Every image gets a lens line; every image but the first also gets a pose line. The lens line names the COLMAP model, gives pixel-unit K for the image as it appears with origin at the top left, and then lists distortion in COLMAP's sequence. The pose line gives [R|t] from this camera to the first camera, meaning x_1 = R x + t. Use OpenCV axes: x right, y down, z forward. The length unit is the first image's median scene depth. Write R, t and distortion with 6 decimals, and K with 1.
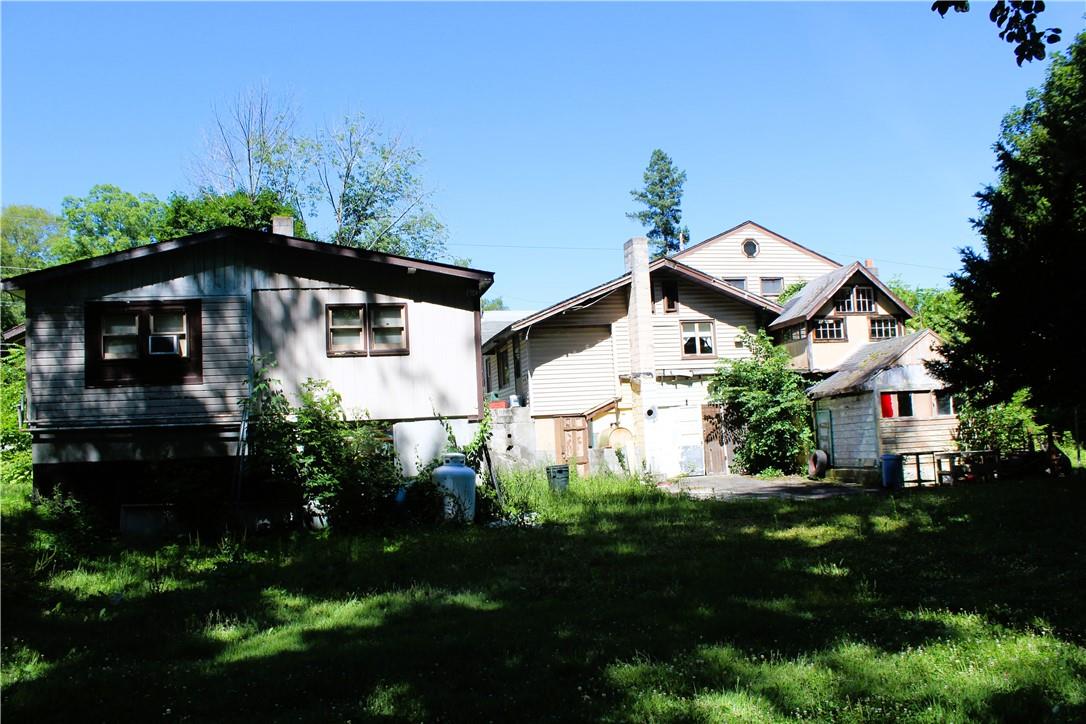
lens RADIAL K [[909.4, 0, 542.9], [0, 909.4, 365.1], [0, 0, 1]] dist [-0.112427, 0.016211]
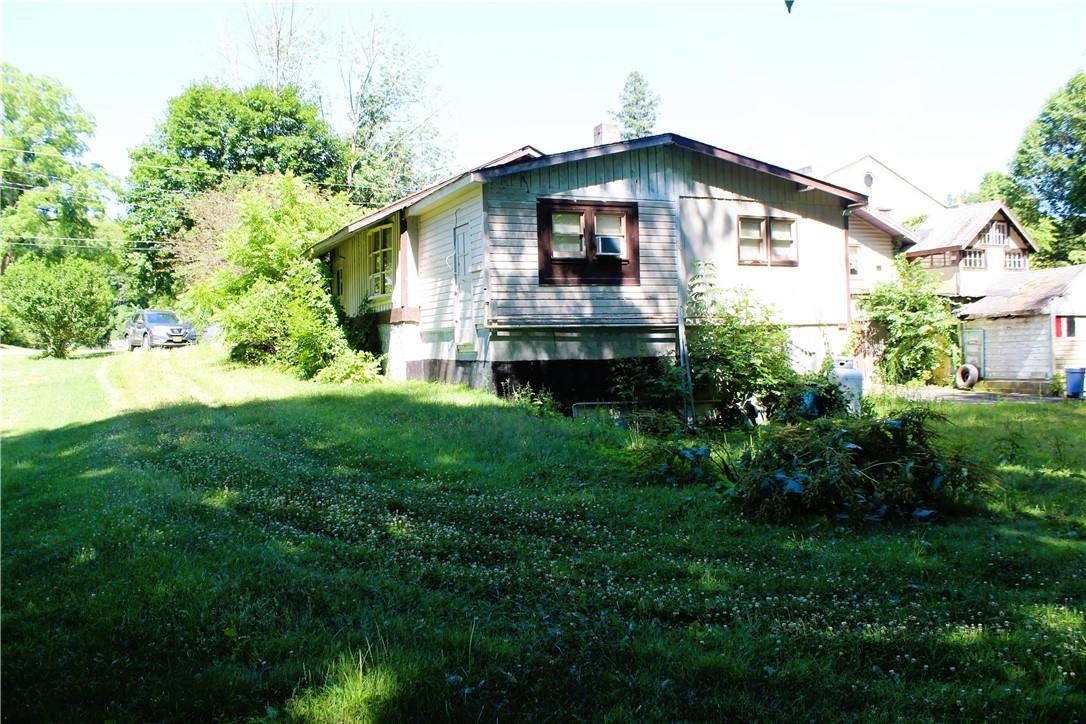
lens RADIAL K [[909.4, 0, 542.9], [0, 909.4, 358.7], [0, 0, 1]] dist [-0.112427, 0.016211]
pose [[0.982200, 0.020144, 0.186753, -0.492397], [-0.035948, 0.996014, 0.081627, 0.016710], [-0.184365, -0.086888, 0.979010, -0.004858]]
